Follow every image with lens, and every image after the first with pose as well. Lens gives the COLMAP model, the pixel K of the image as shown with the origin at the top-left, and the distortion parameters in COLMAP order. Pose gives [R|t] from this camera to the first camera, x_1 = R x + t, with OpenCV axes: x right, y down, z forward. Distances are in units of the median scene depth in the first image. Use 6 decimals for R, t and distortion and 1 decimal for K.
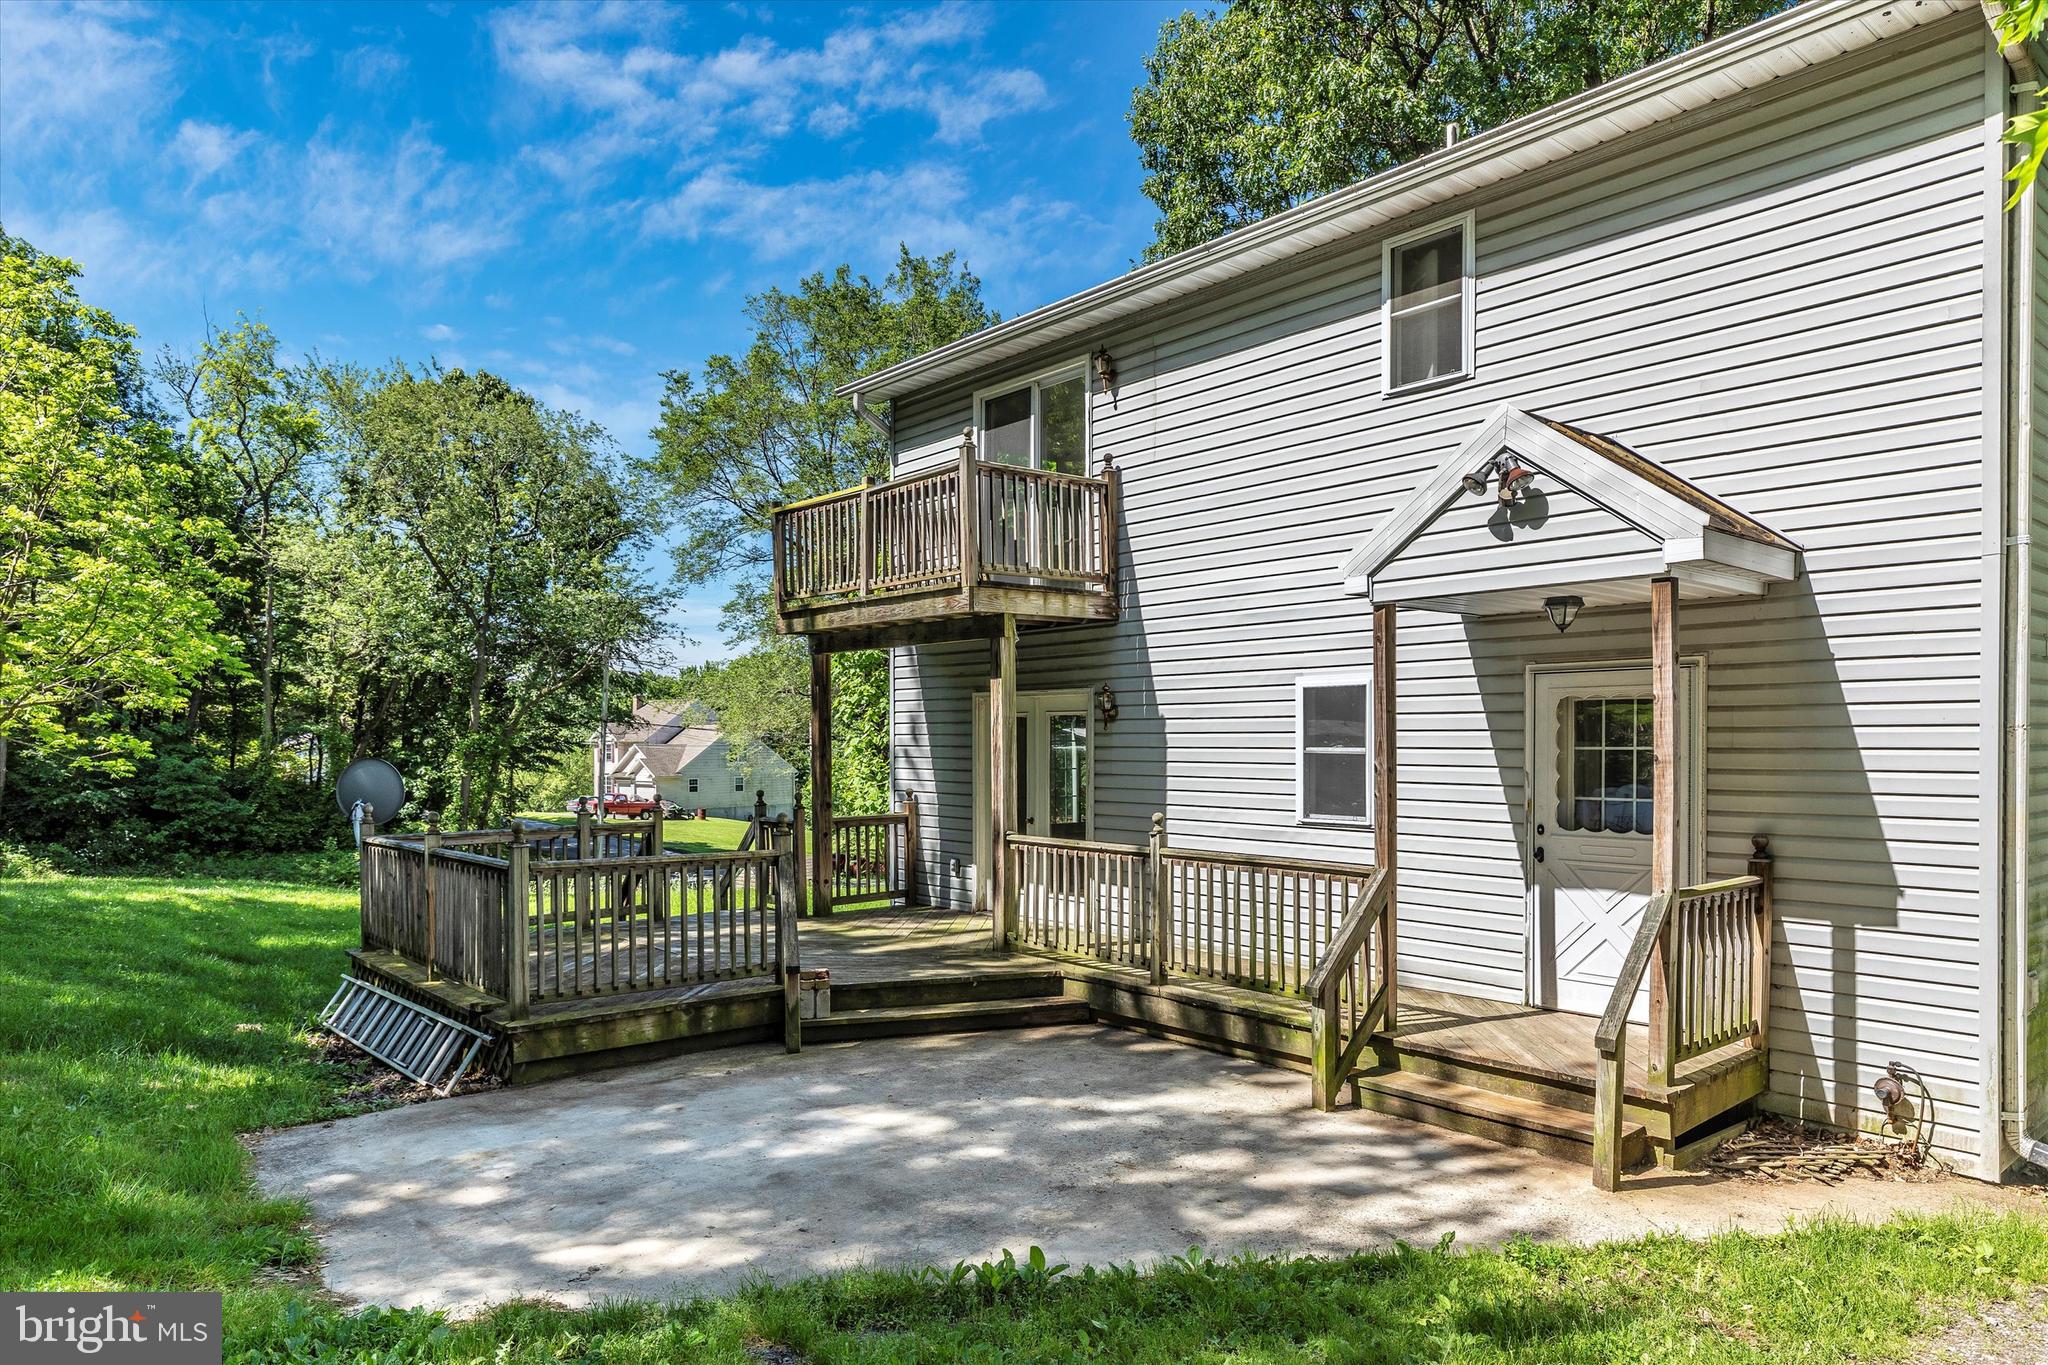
lens RADIAL K [[1283.9, 0, 1026.1], [0, 1283.9, 783.9], [0, 0, 1]] dist [0.000725, -0.000006]
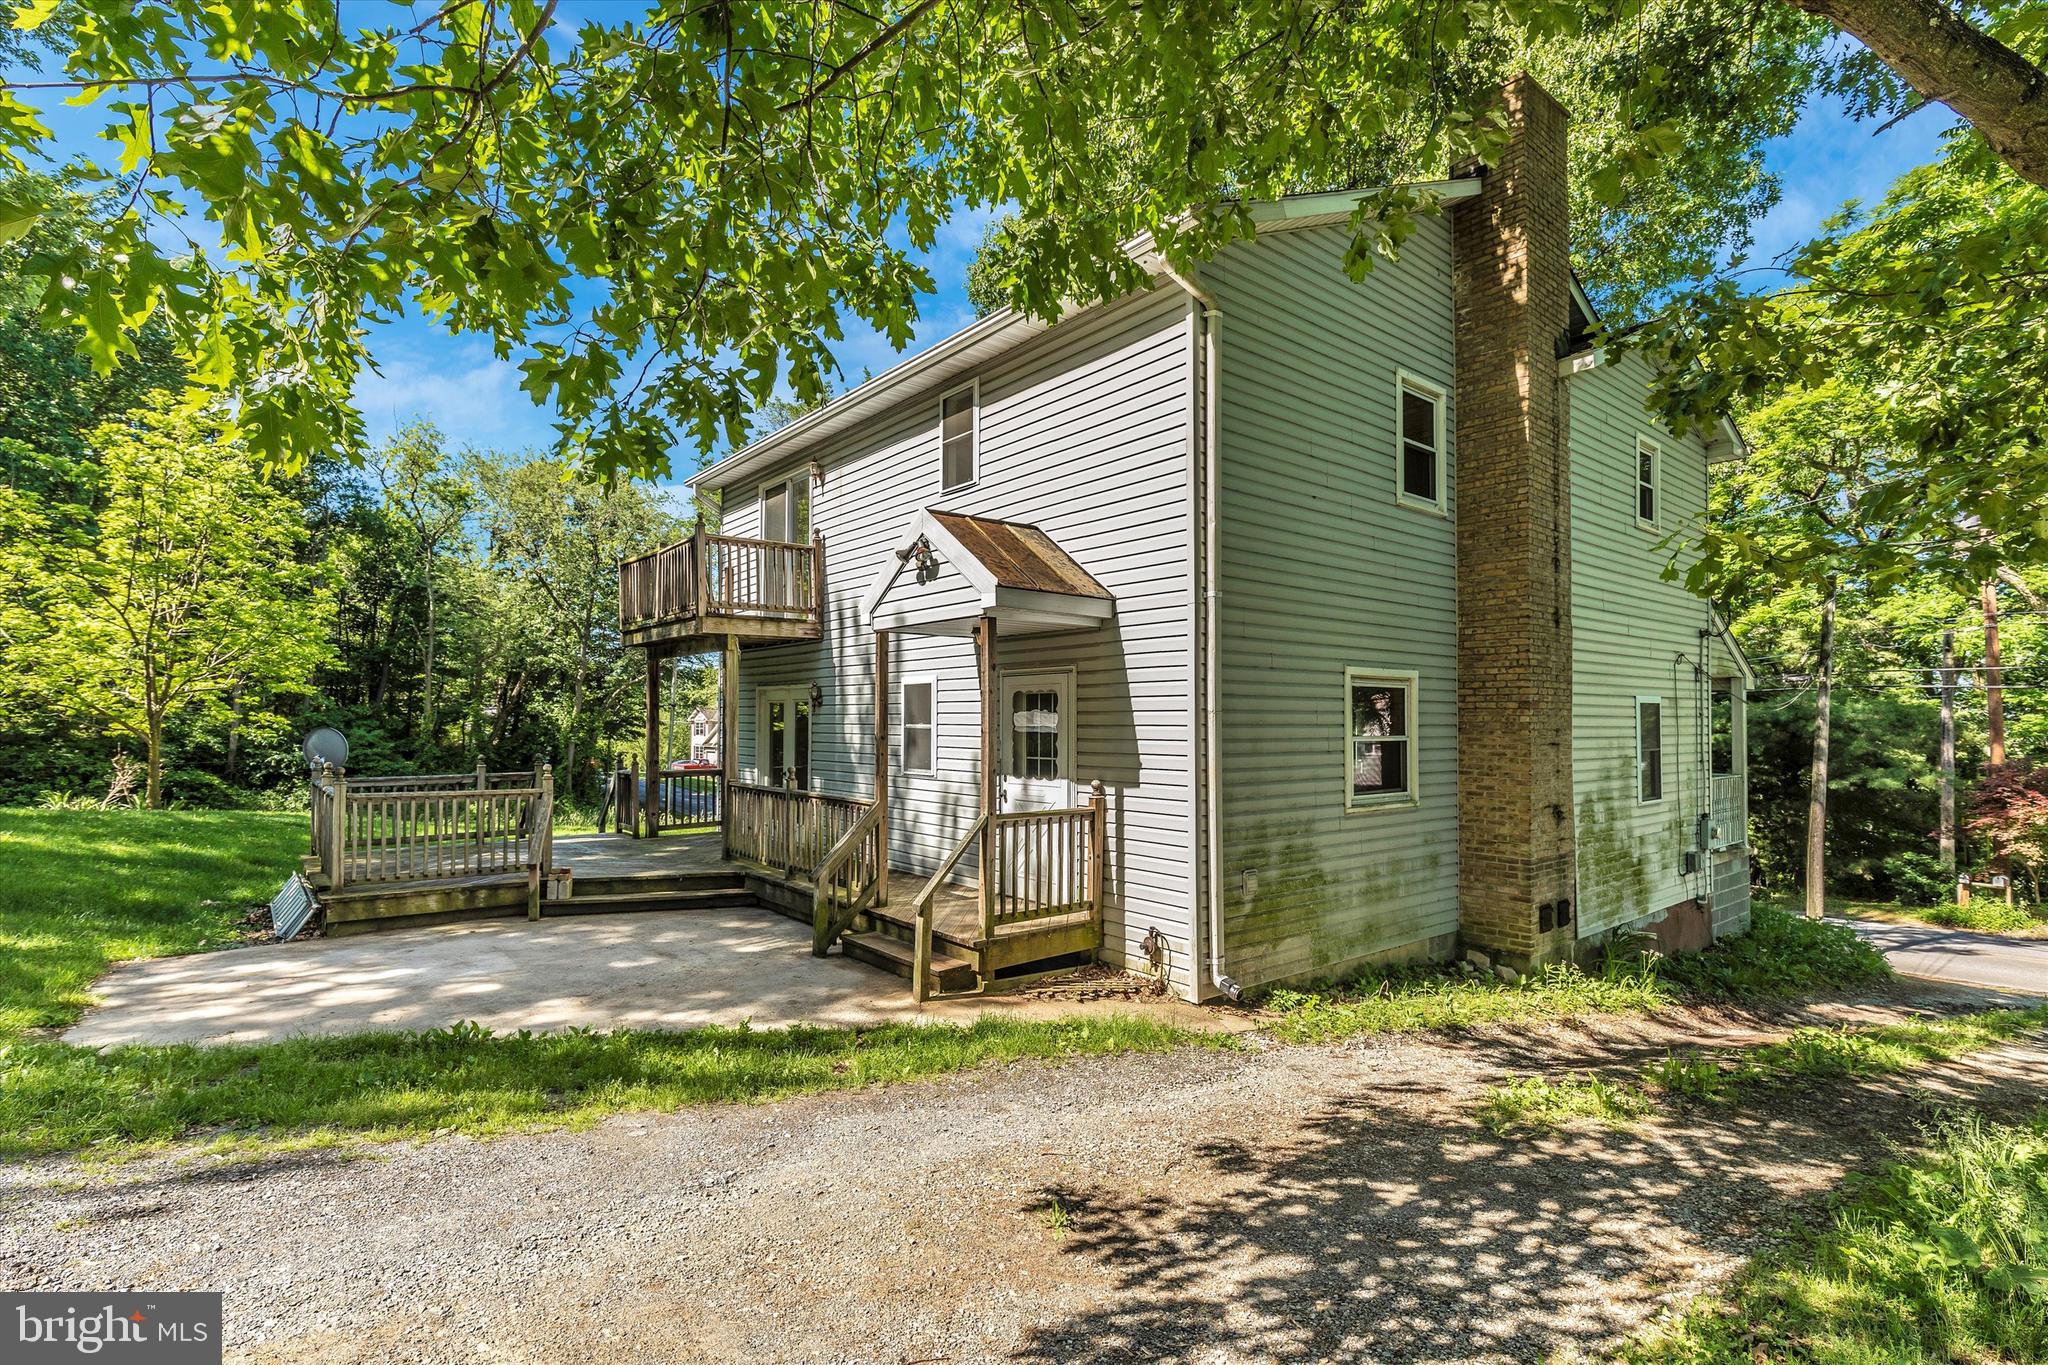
lens RADIAL K [[950.5, 0, 1010.8], [0, 950.5, 721.5], [0, 0, 1]] dist [0.011300, -0.000148]
pose [[0.999722, 0.007310, -0.022435, 0.391829], [-0.008086, 0.999365, -0.034695, 0.006793], [0.022168, 0.034867, 0.999146, -0.122595]]
